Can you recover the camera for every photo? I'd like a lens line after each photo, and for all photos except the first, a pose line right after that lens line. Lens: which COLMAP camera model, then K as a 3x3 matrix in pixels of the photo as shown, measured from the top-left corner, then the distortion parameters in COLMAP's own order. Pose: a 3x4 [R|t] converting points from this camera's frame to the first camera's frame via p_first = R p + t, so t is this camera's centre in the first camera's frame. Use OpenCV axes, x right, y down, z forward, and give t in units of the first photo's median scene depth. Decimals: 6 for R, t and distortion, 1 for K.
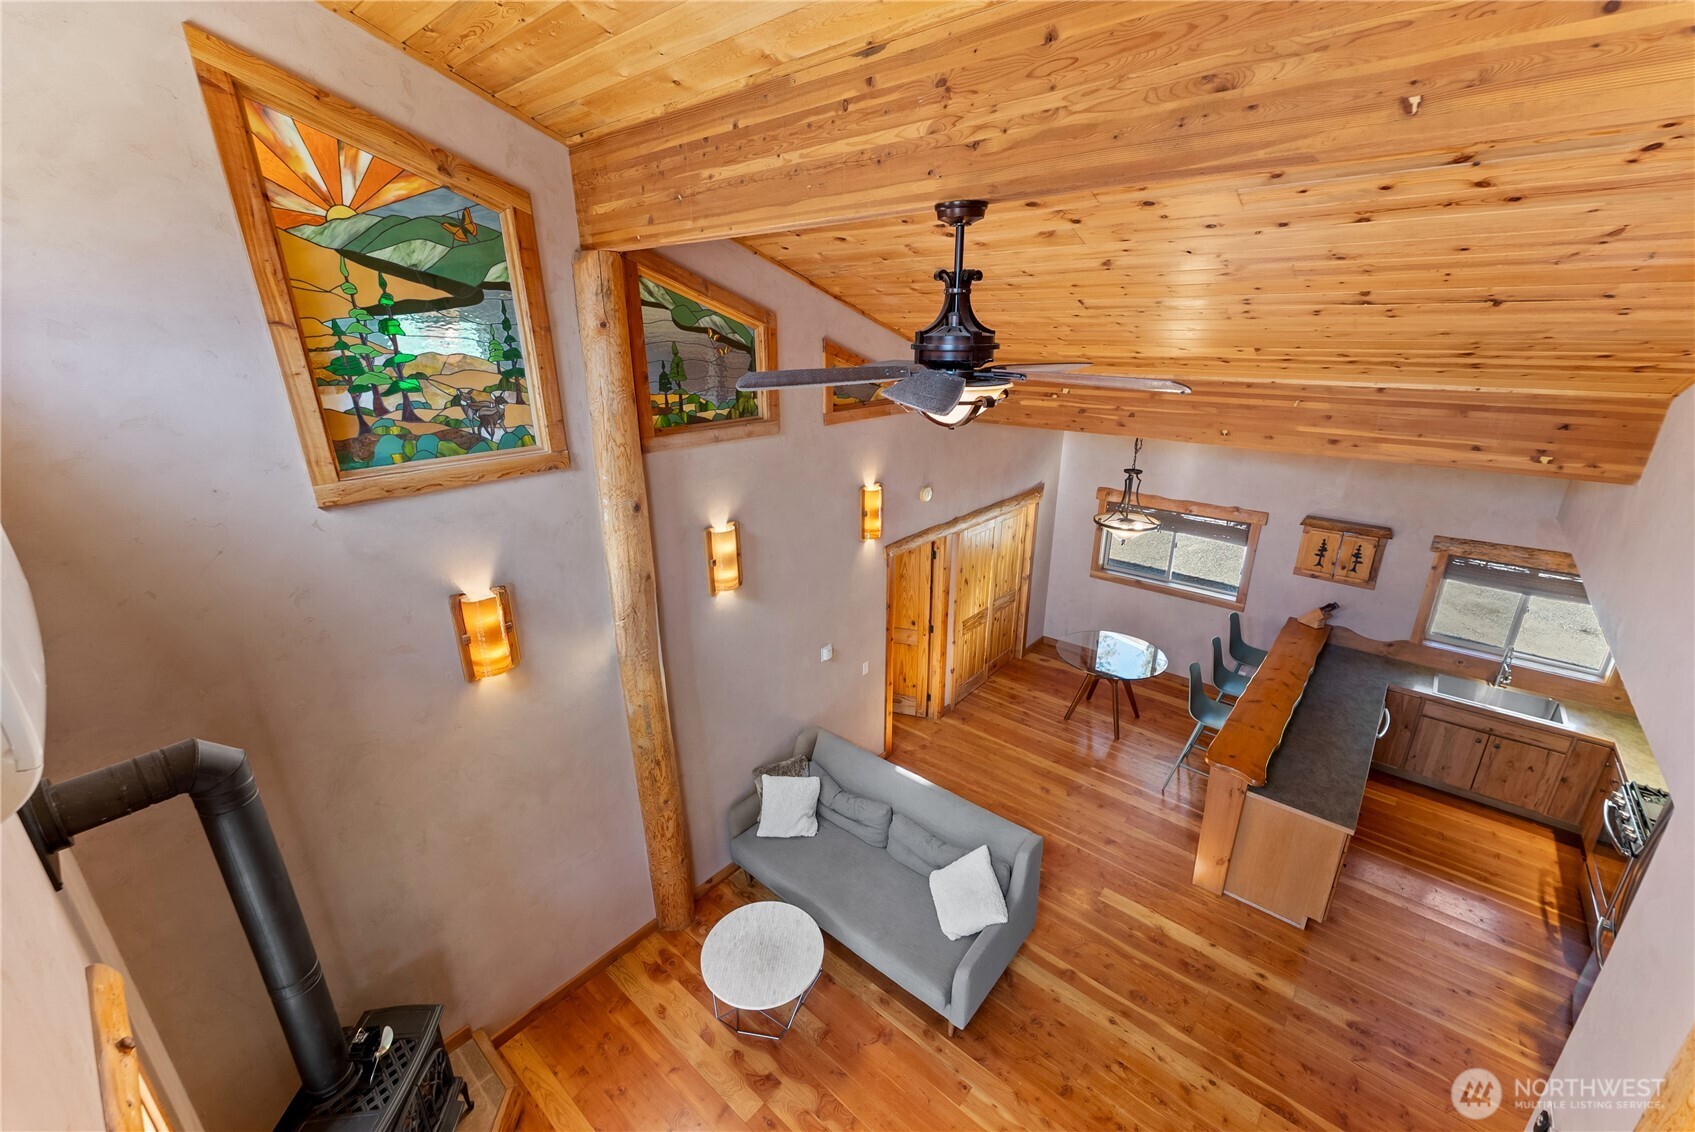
lens RADIAL K [[684.3, 0, 847.9], [0, 684.3, 567.8], [0, 0, 1]] dist [-0.000324, -0.000250]
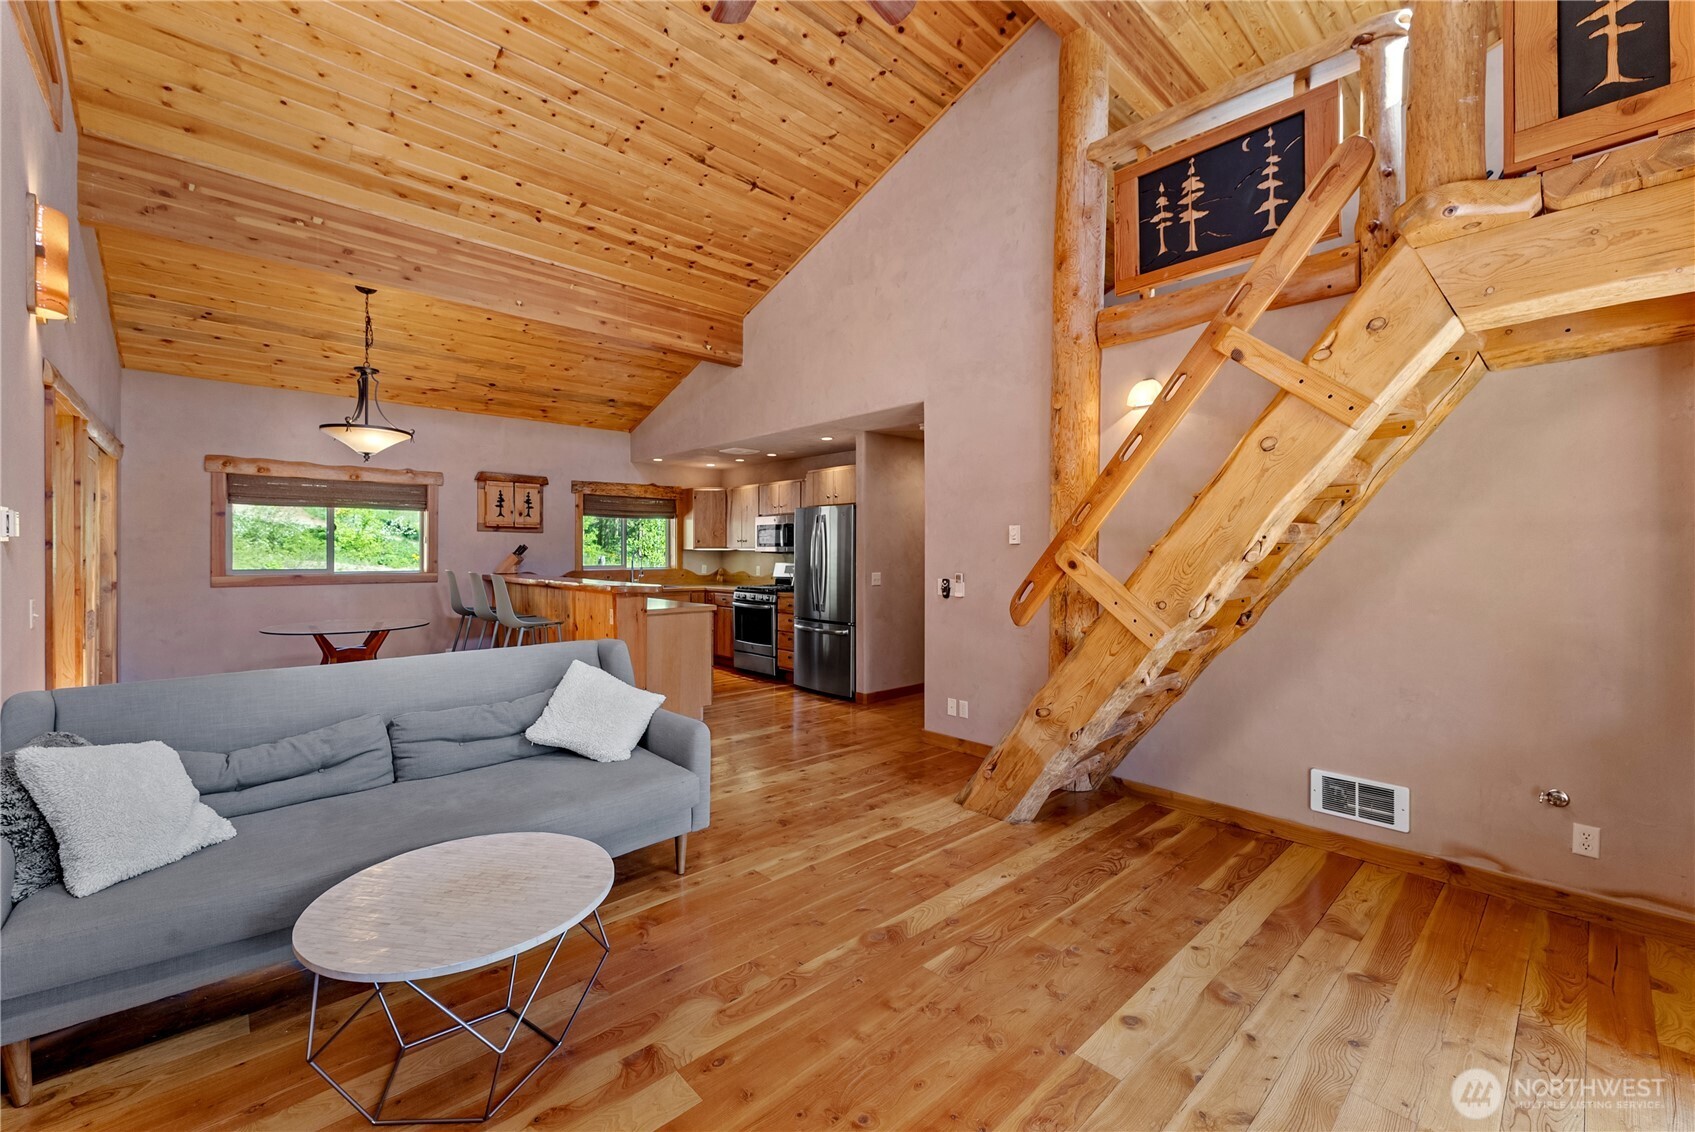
lens RADIAL K [[684.3, 0, 841.0], [0, 684.3, 554.7], [0, 0, 1]] dist [-0.000324, -0.000250]
pose [[0.116587, 0.001172, 0.993180, -0.382439], [0.329585, 0.943287, -0.039803, 0.324712], [-0.936900, 0.331977, 0.109588, 0.469957]]
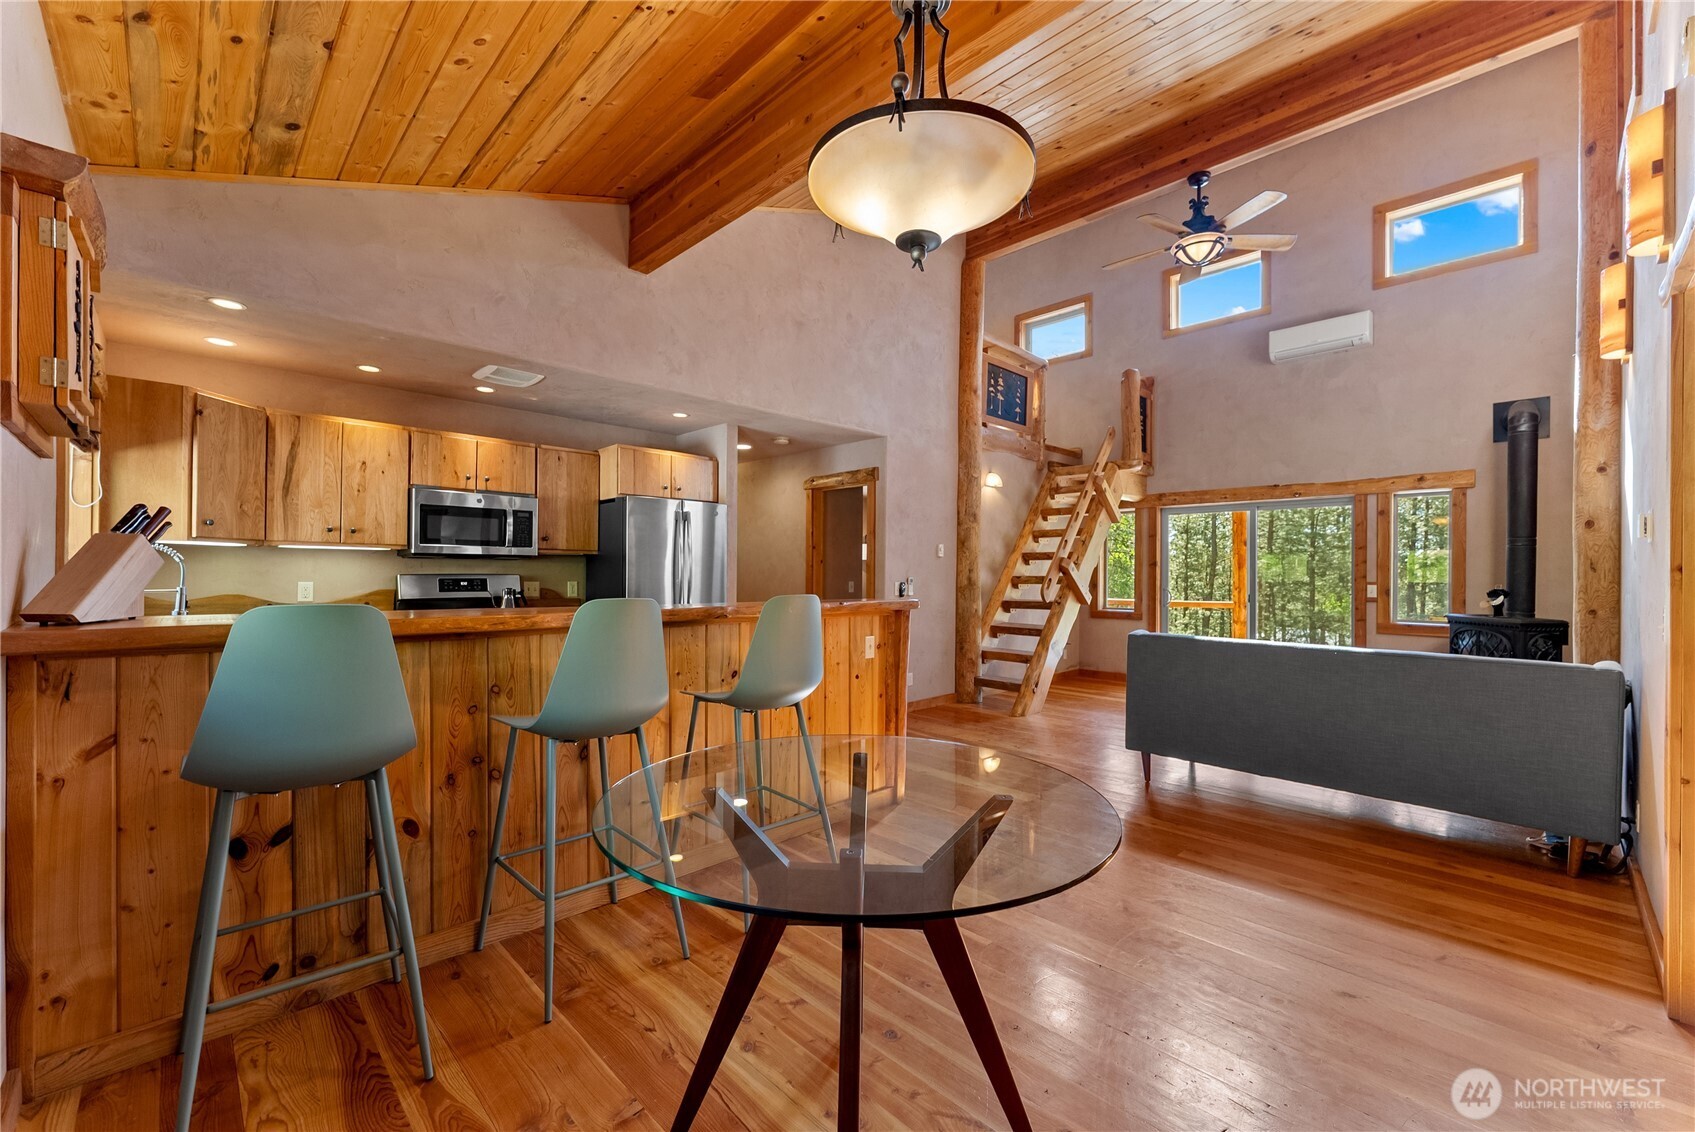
lens RADIAL K [[684.3, 0, 845.8], [0, 684.3, 572.0], [0, 0, 1]] dist [-0.000324, -0.000250]
pose [[-0.996385, -0.001430, 0.084945, 0.456405], [0.027001, 0.942685, 0.332590, -0.012165], [-0.080553, 0.333682, -0.939238, 1.459813]]
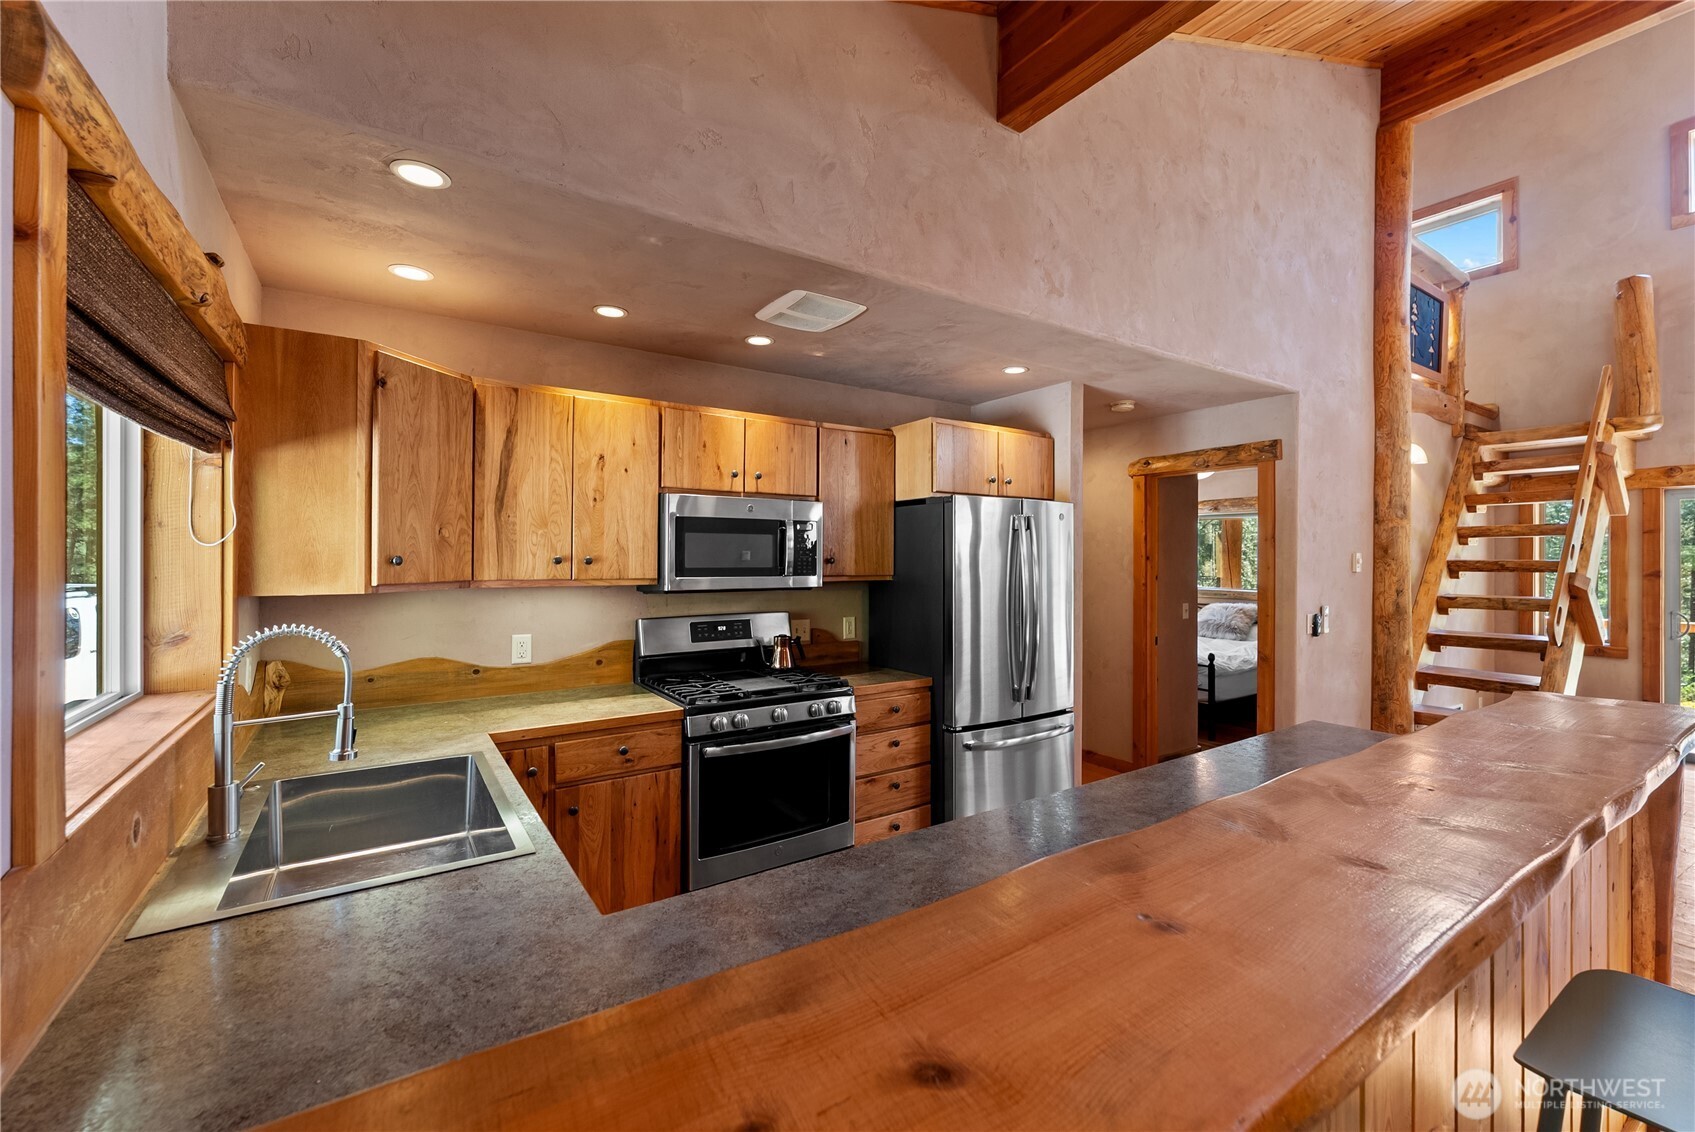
lens RADIAL K [[684.3, 0, 836.8], [0, 684.3, 549.0], [0, 0, 1]] dist [-0.000324, -0.000250]
pose [[-0.961113, 0.003485, 0.276134, 0.738101], [0.093837, 0.944545, 0.314691, 0.032058], [-0.259724, 0.328365, -0.908141, 1.193127]]
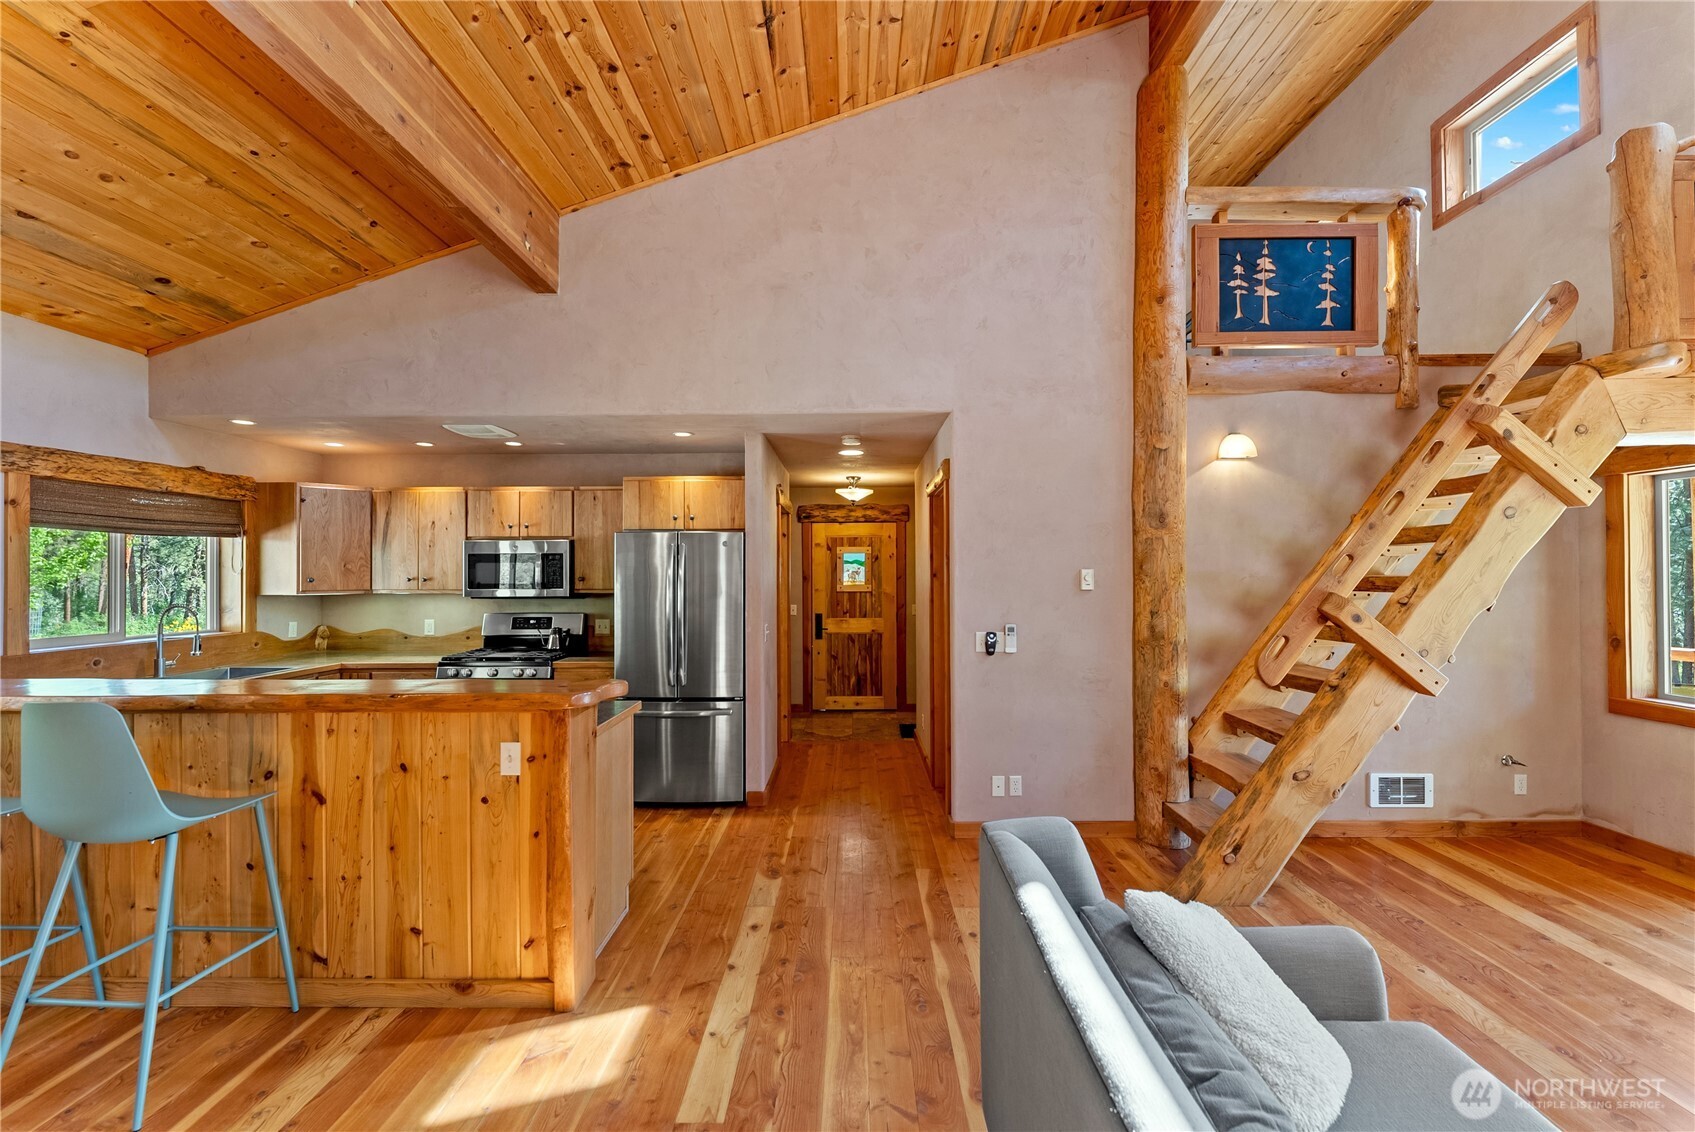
lens RADIAL K [[684.3, 0, 844.1], [0, 684.3, 568.0], [0, 0, 1]] dist [-0.000324, -0.000250]
pose [[-0.643501, 0.015110, 0.765296, 0.027485], [0.264378, 0.942663, 0.203692, 0.121832], [-0.718339, 0.333404, -0.610599, 0.955555]]
